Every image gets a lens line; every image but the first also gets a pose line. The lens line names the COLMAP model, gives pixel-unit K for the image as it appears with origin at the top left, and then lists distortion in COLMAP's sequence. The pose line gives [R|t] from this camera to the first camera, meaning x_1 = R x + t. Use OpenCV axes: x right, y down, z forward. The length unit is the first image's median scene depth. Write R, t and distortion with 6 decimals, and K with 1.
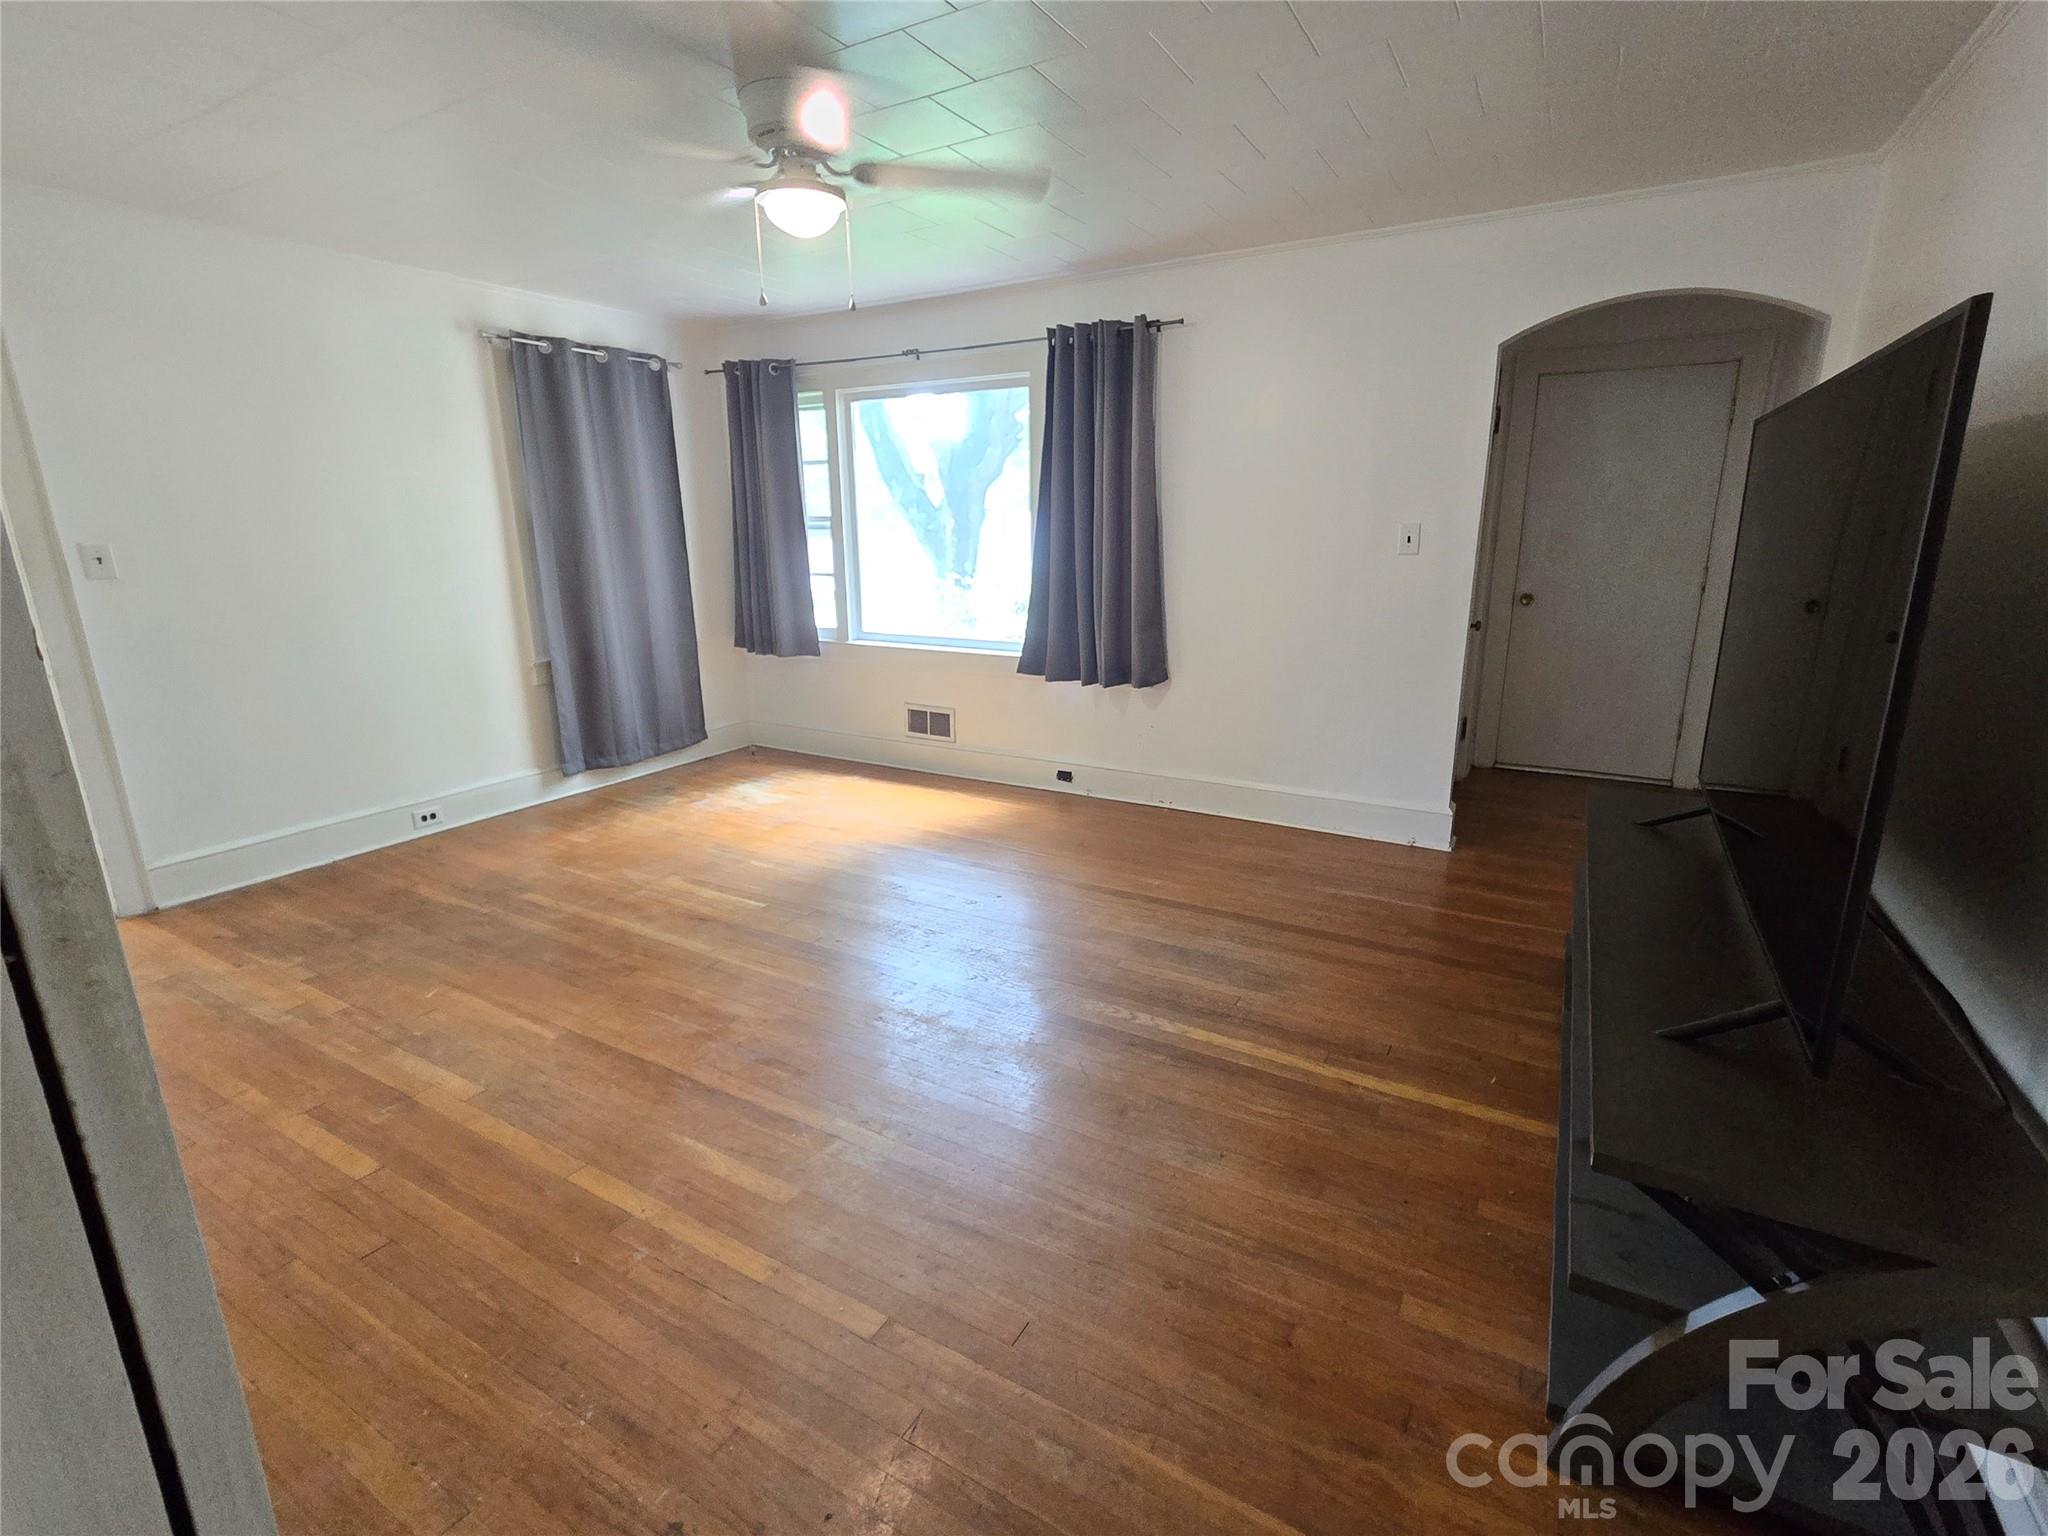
lens RADIAL K [[933.2, 0, 1029.2], [0, 933.2, 762.7], [0, 0, 1]] dist [0.001047, -0.000361]
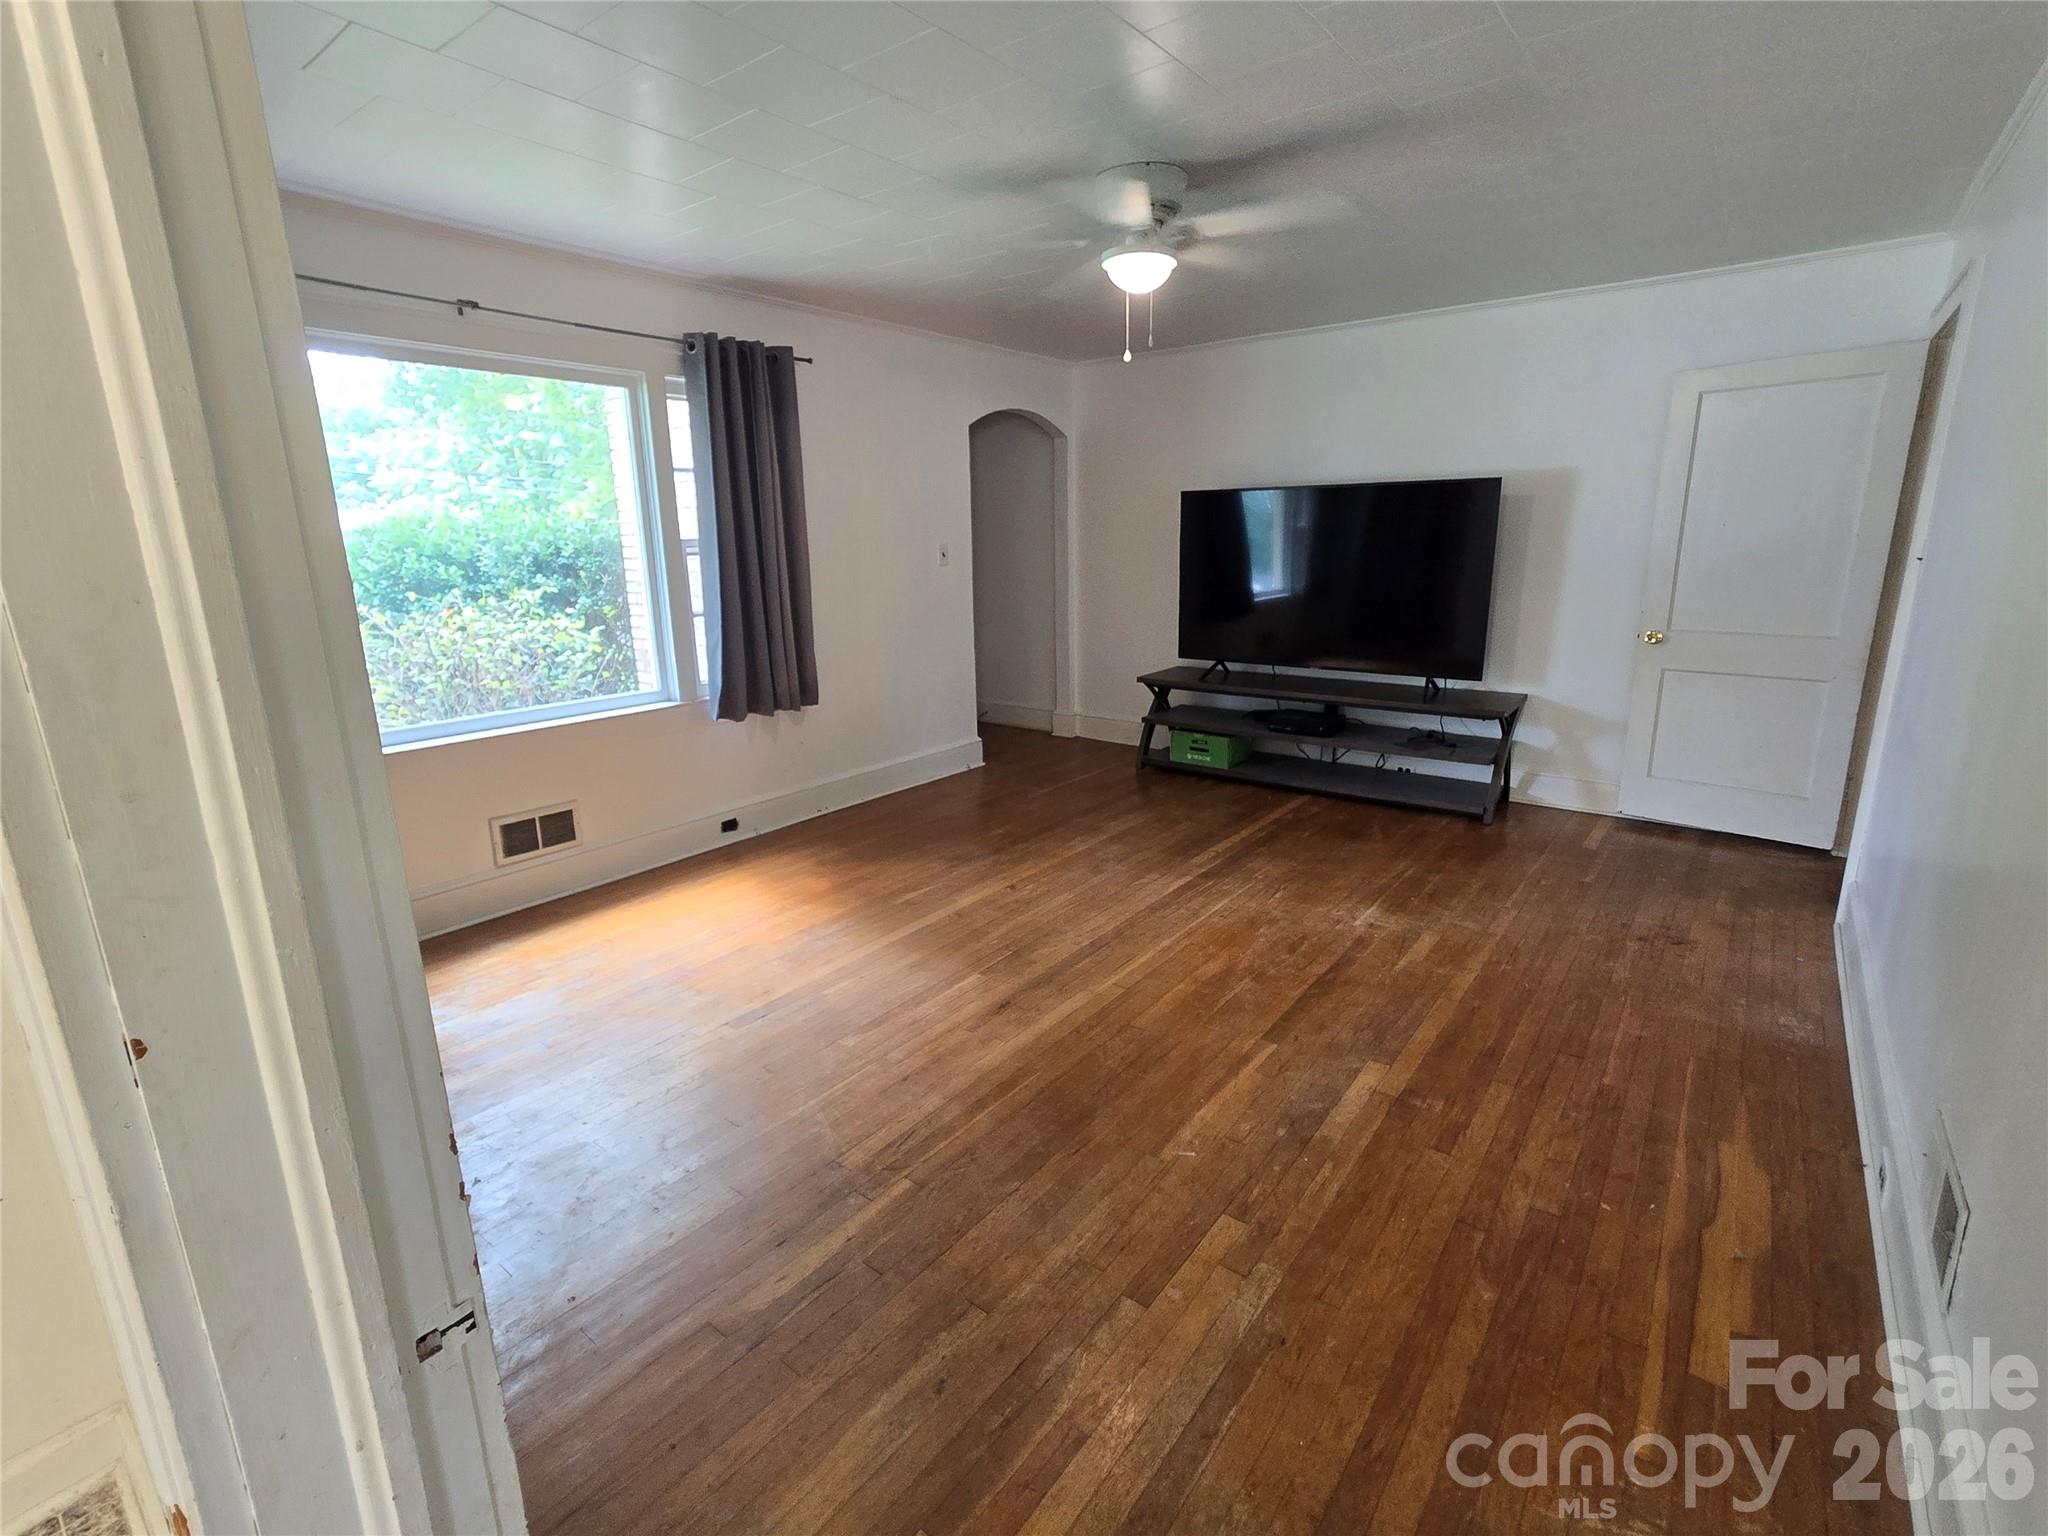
lens RADIAL K [[933.2, 0, 1028.5], [0, 933.2, 761.6], [0, 0, 1]] dist [0.001047, -0.000361]
pose [[0.137954, -0.229260, 0.963540, -1.354111], [0.268015, 0.945187, 0.186521, -0.235697], [-0.953487, 0.232512, 0.191837, 0.929784]]
